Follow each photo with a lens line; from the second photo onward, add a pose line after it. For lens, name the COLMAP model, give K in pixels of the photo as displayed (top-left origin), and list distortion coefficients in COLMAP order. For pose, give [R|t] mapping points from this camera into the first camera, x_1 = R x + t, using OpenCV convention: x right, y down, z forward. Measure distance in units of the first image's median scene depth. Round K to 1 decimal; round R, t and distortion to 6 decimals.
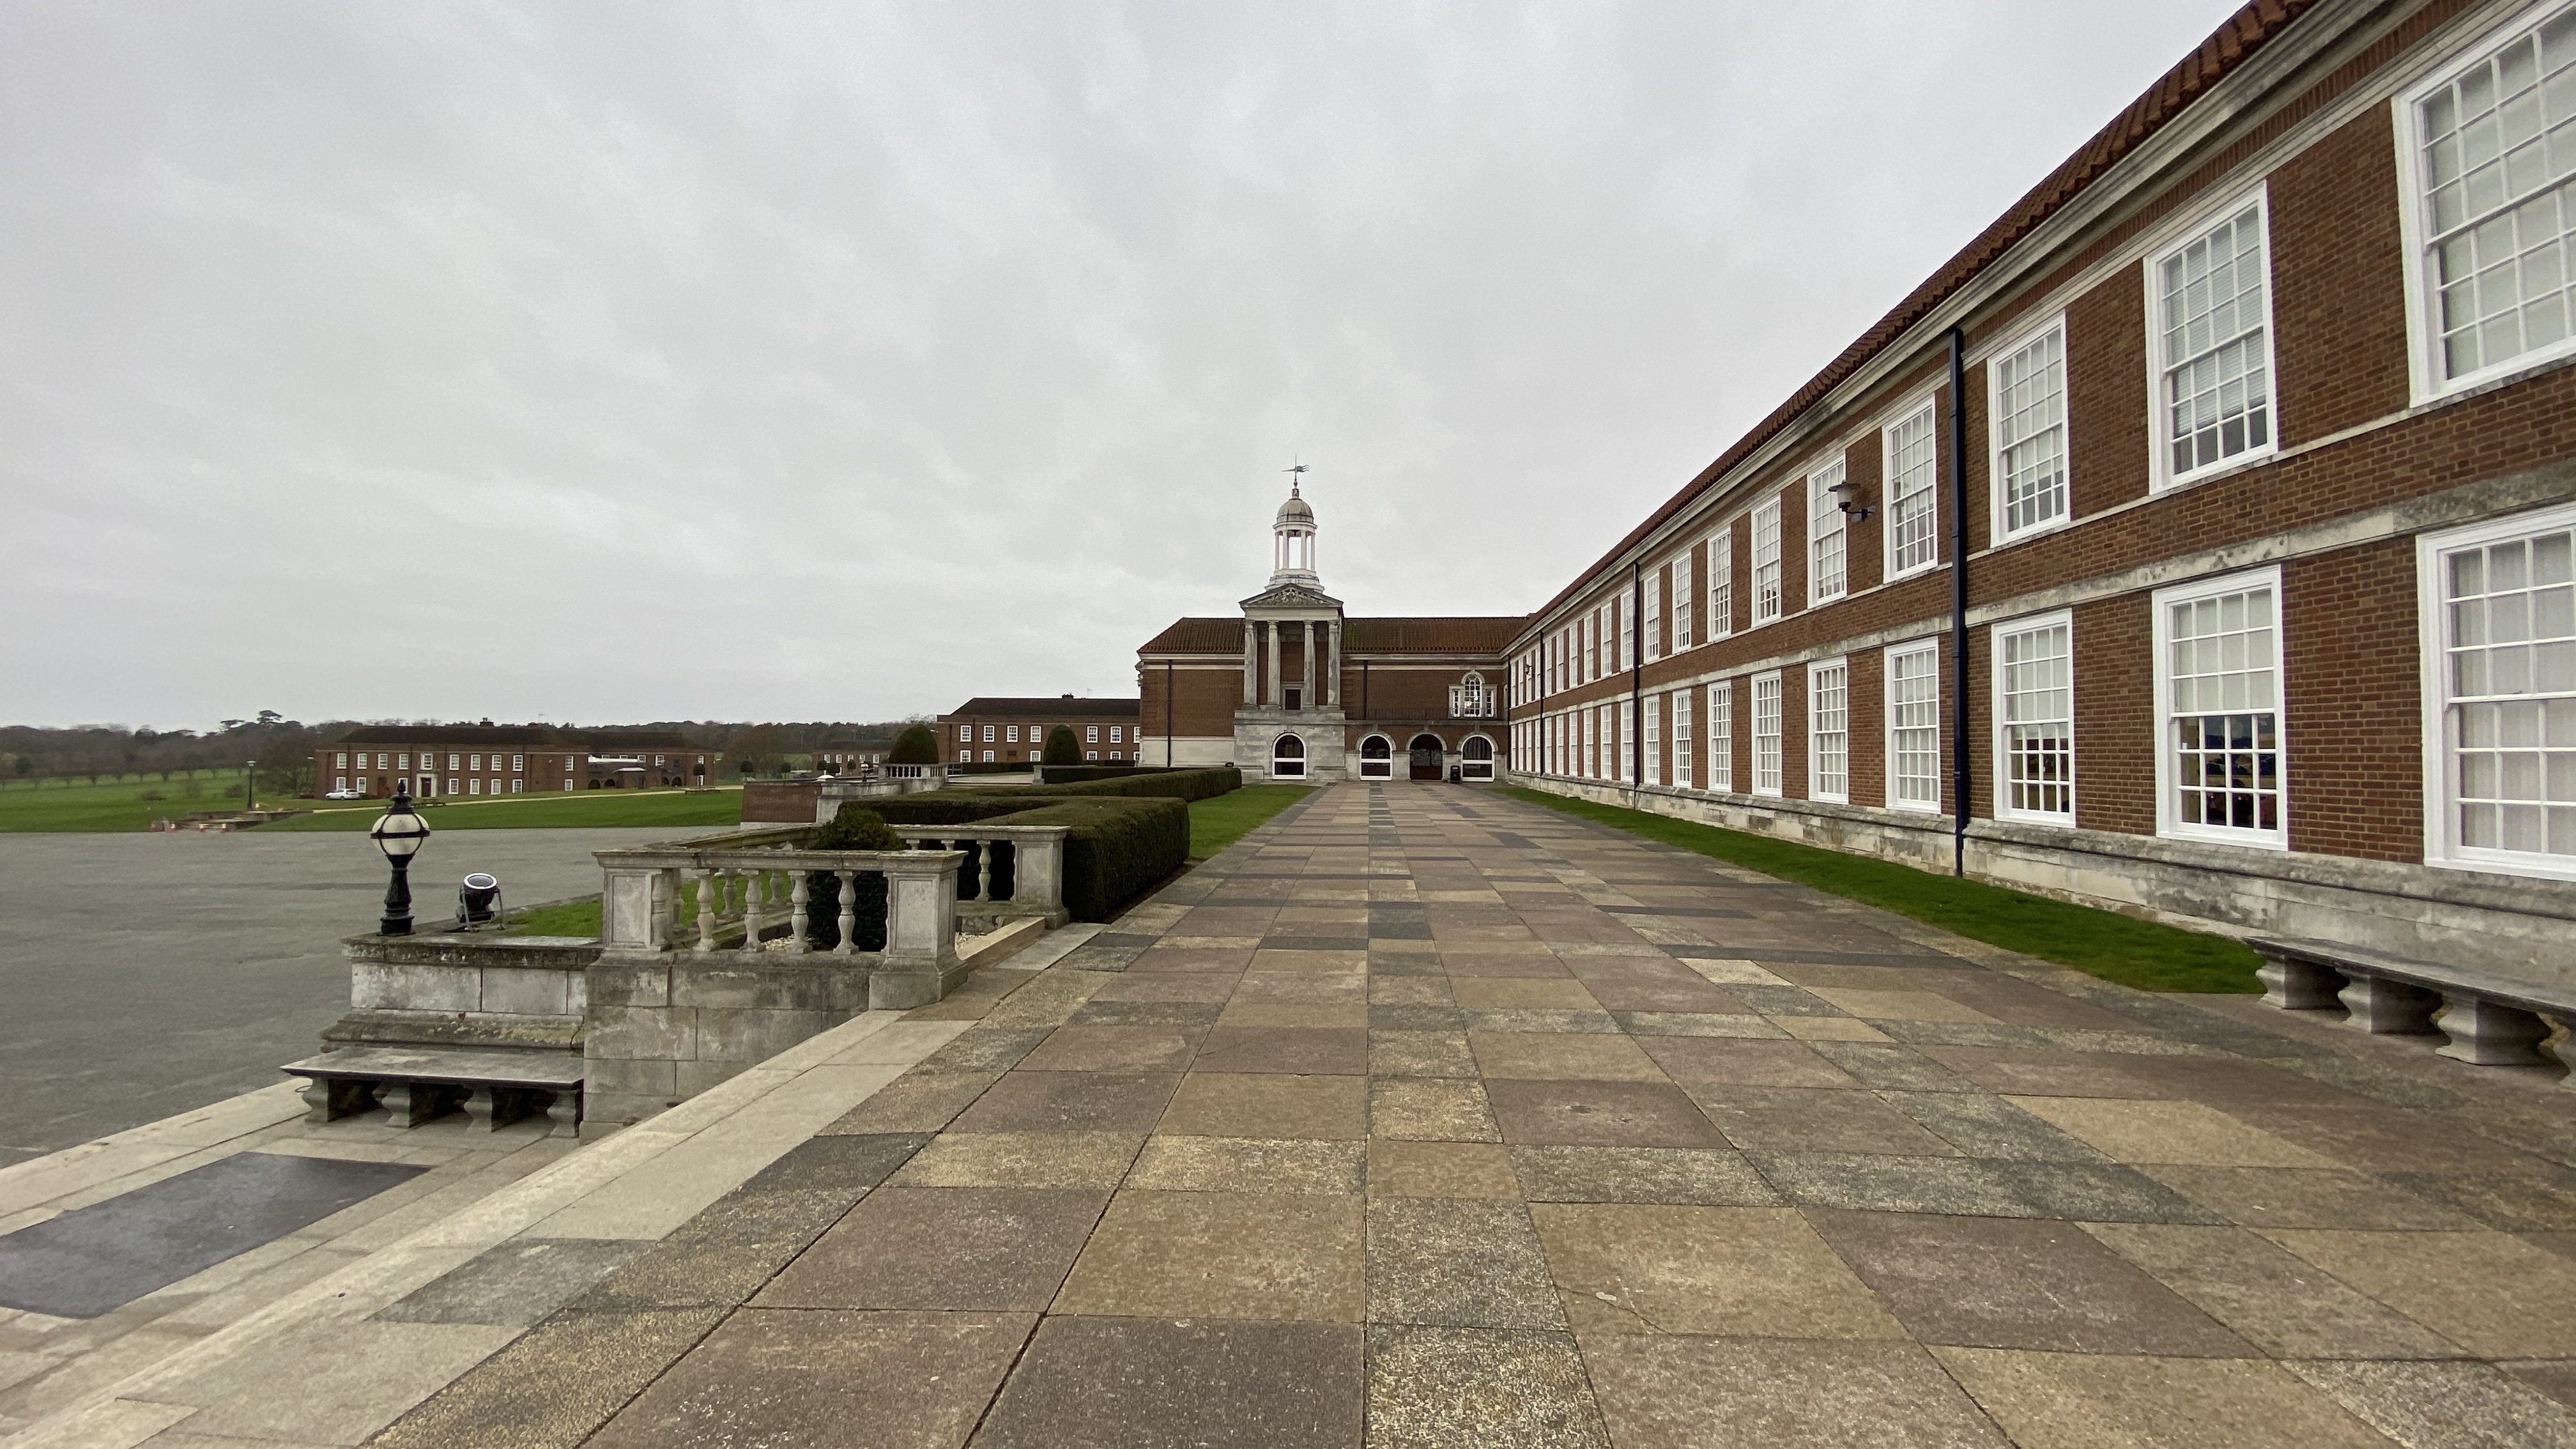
lens RADIAL K [[1056.6, 0, 1286.6], [0, 1056.6, 720.9], [0, 0, 1]] dist [0.022228, -0.020904]
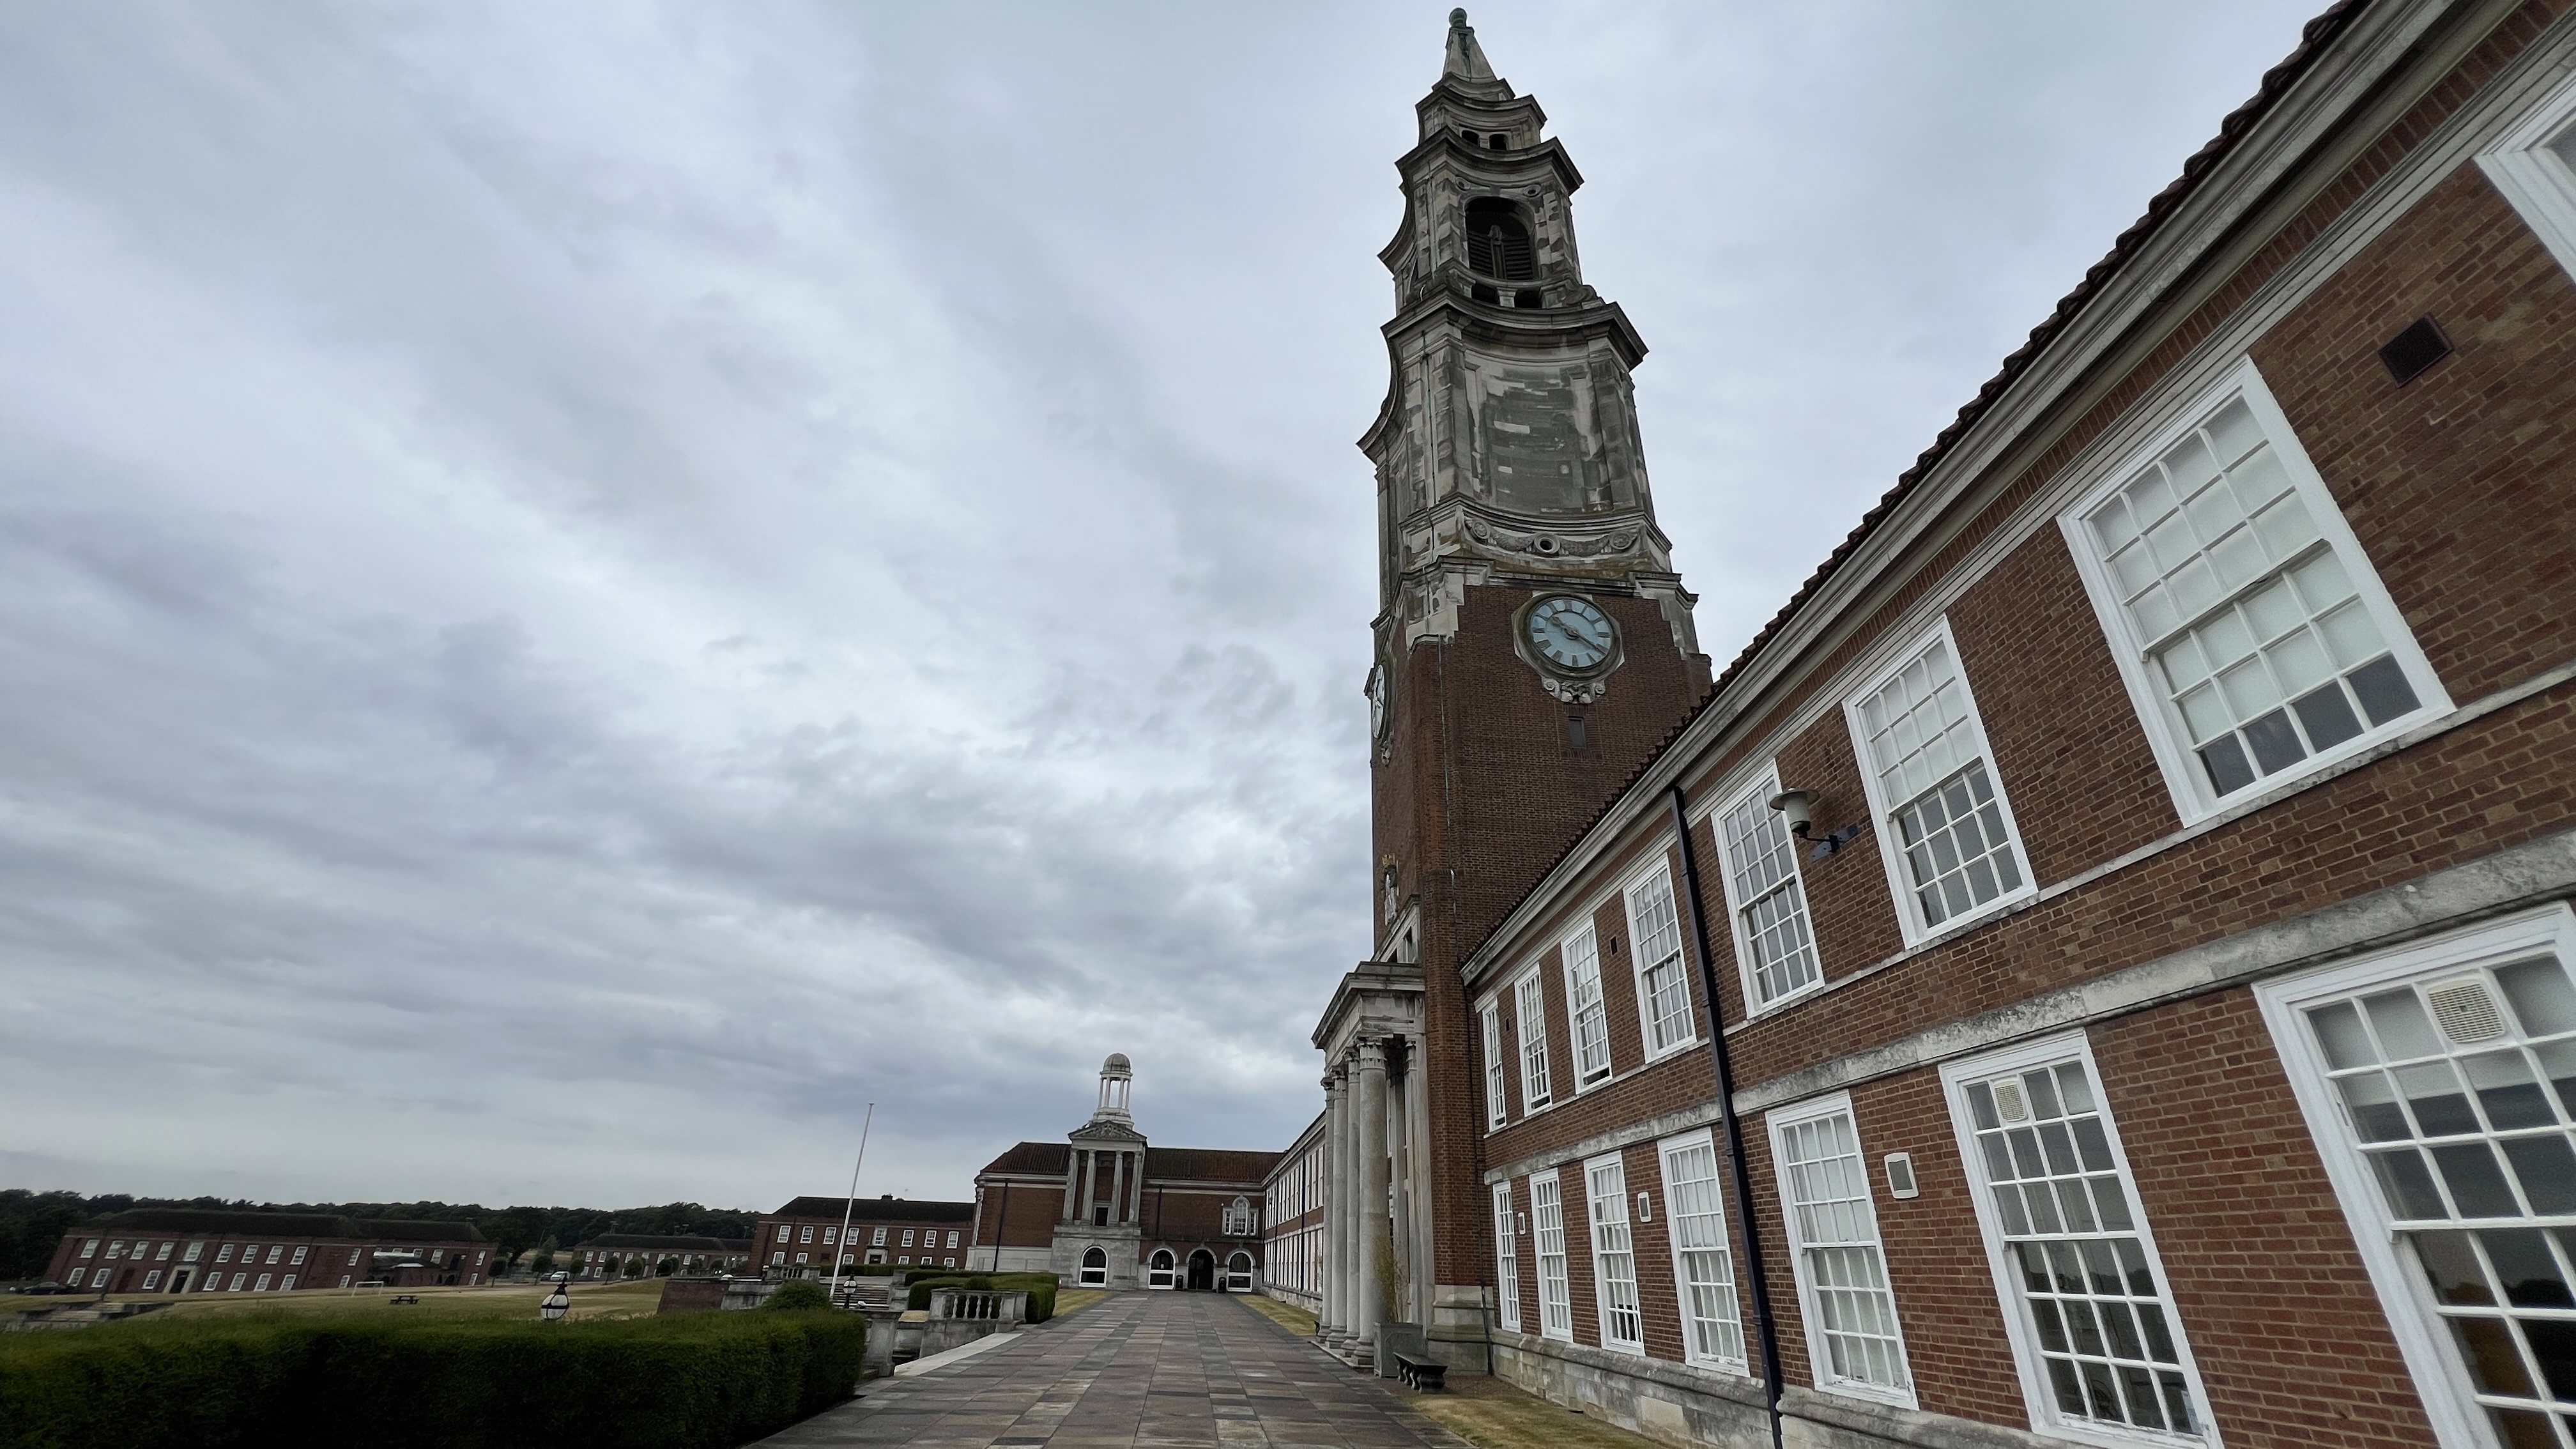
lens RADIAL K [[1015.4, 0, 1280.8], [0, 1015.4, 719.5], [0, 0, 1]] dist [0.001942, 0.000112]
pose [[0.986217, 0.096321, 0.134529, -0.015700], [-0.026429, 0.894350, -0.446587, -0.062150], [-0.163332, 0.436876, 0.884569, -1.701710]]
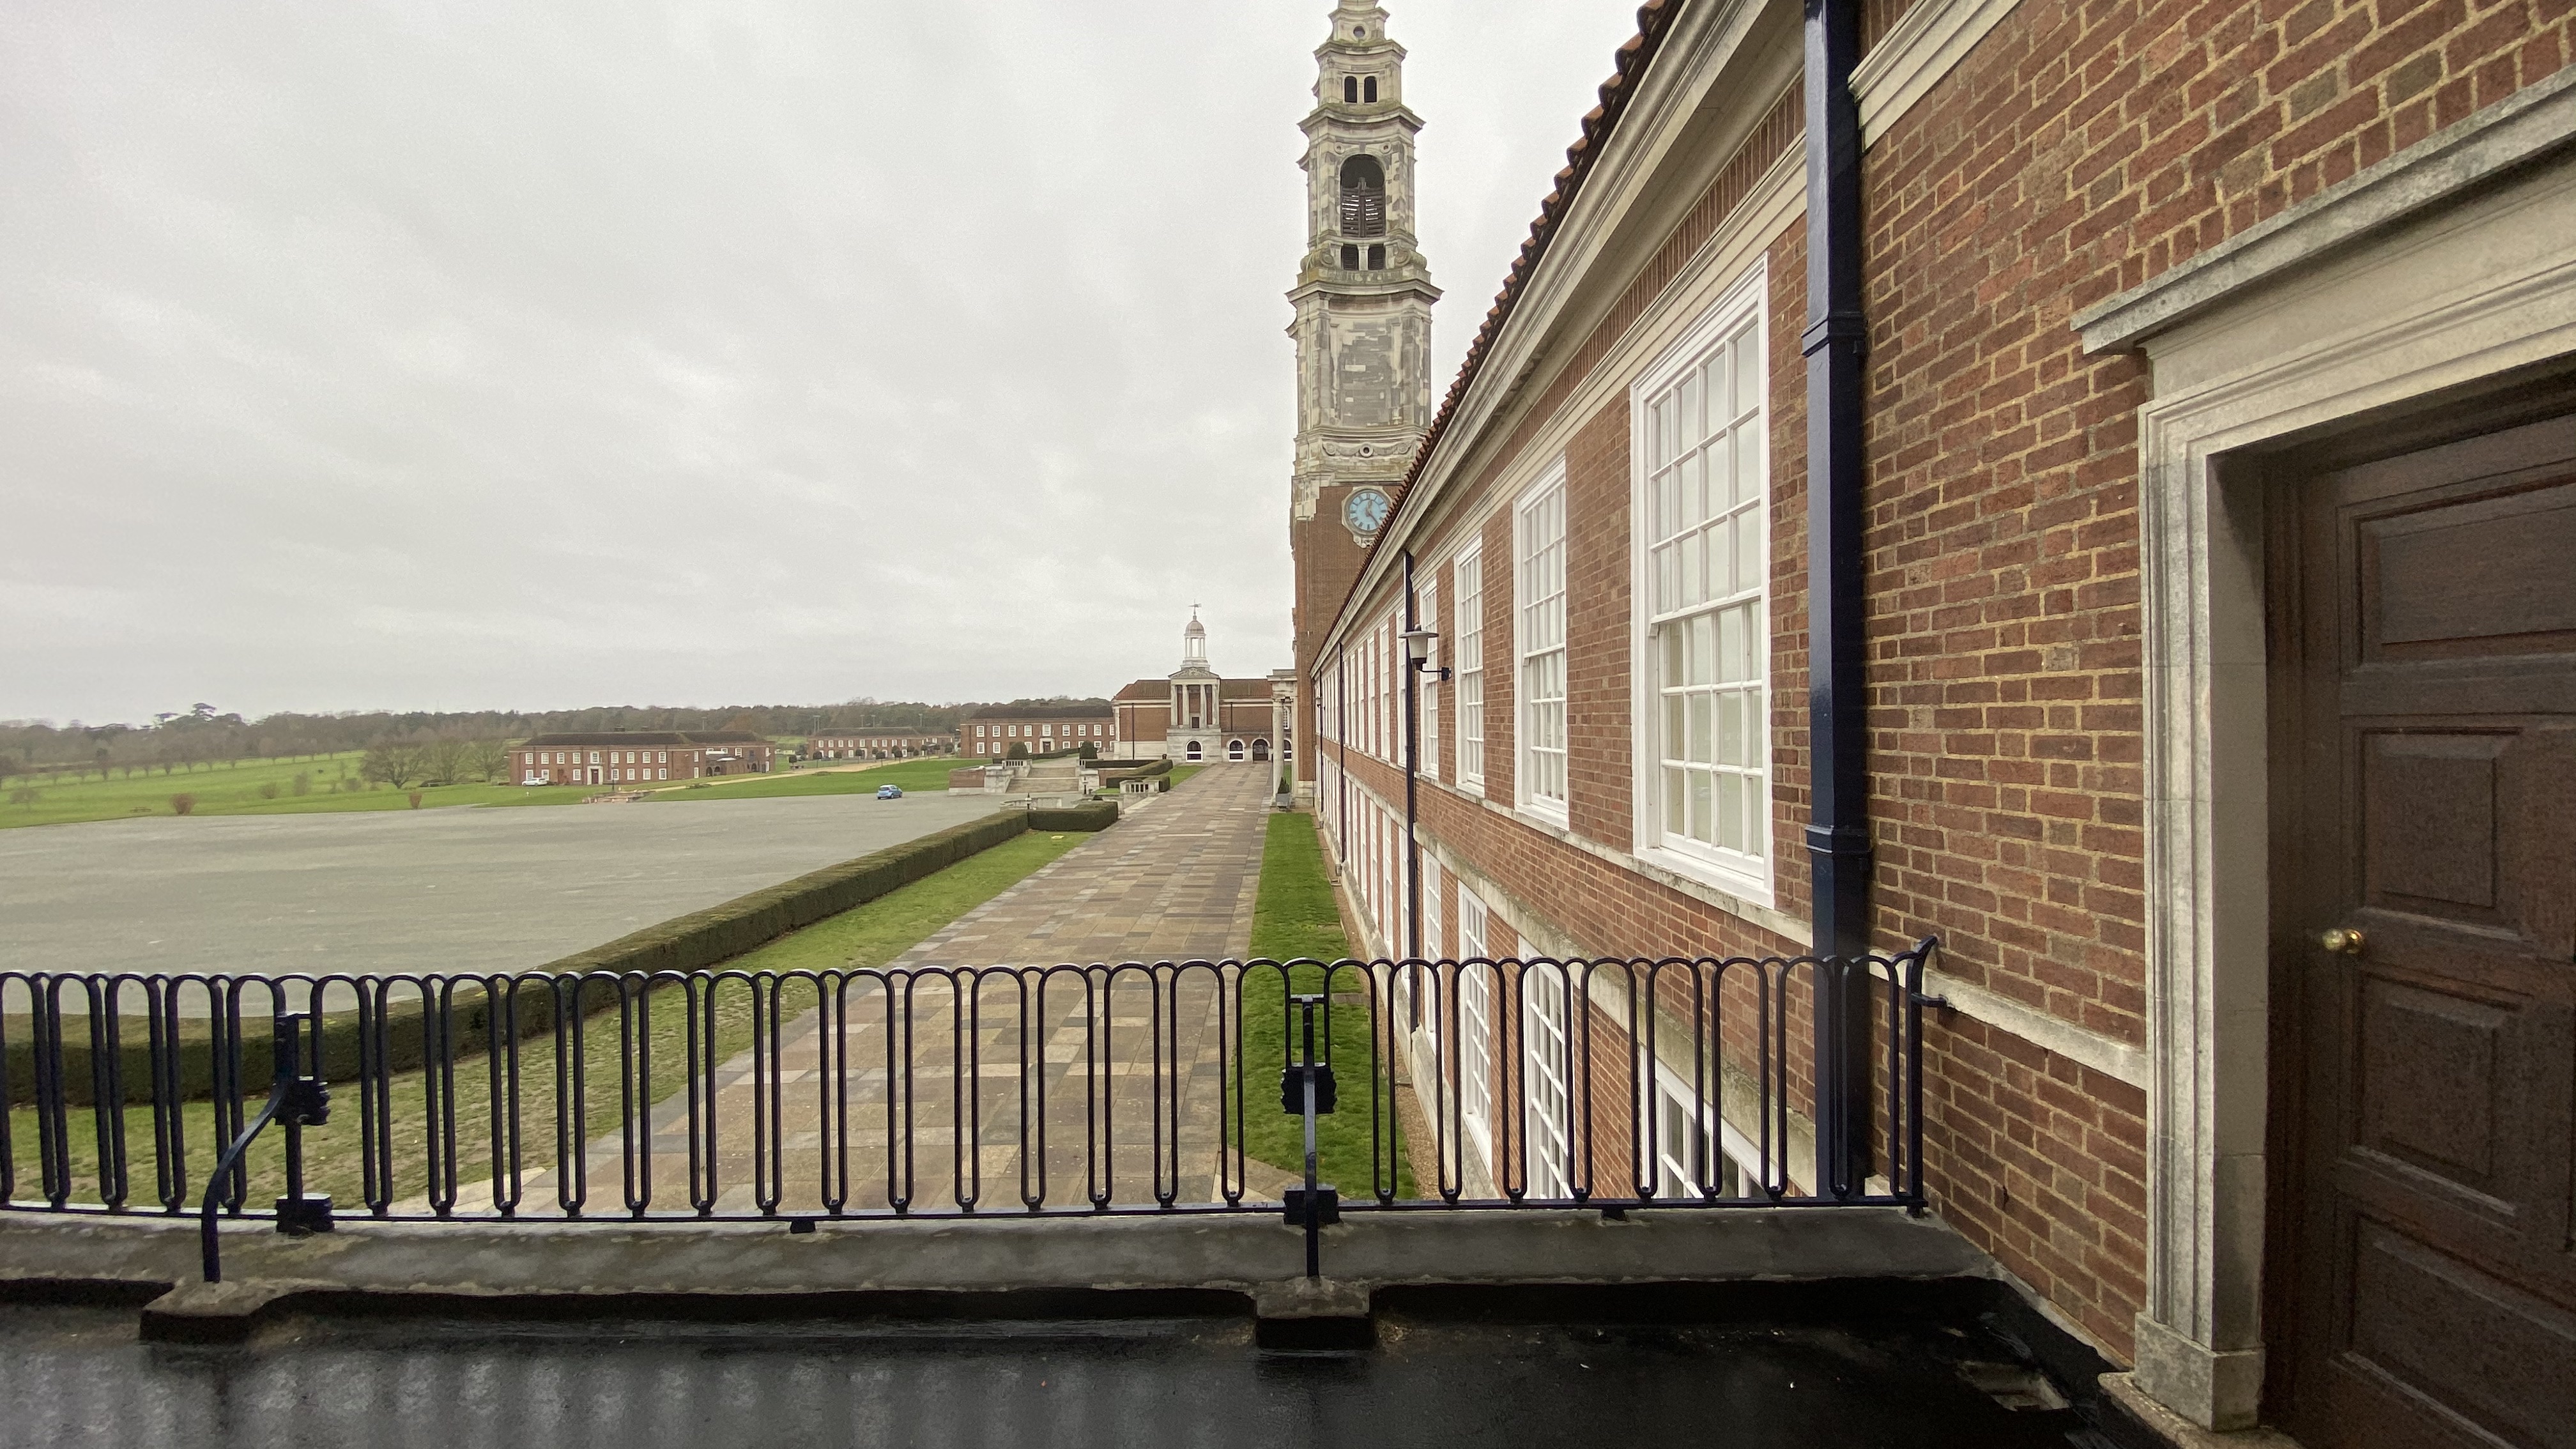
lens RADIAL K [[1056.6, 0, 1286.6], [0, 1056.6, 720.9], [0, 0, 1]] dist [0.022228, -0.020904]
pose [[0.996619, -0.020039, 0.079675, 0.078664], [0.017418, 0.999289, 0.033449, -0.371557], [-0.080288, -0.031948, 0.996260, -4.337325]]
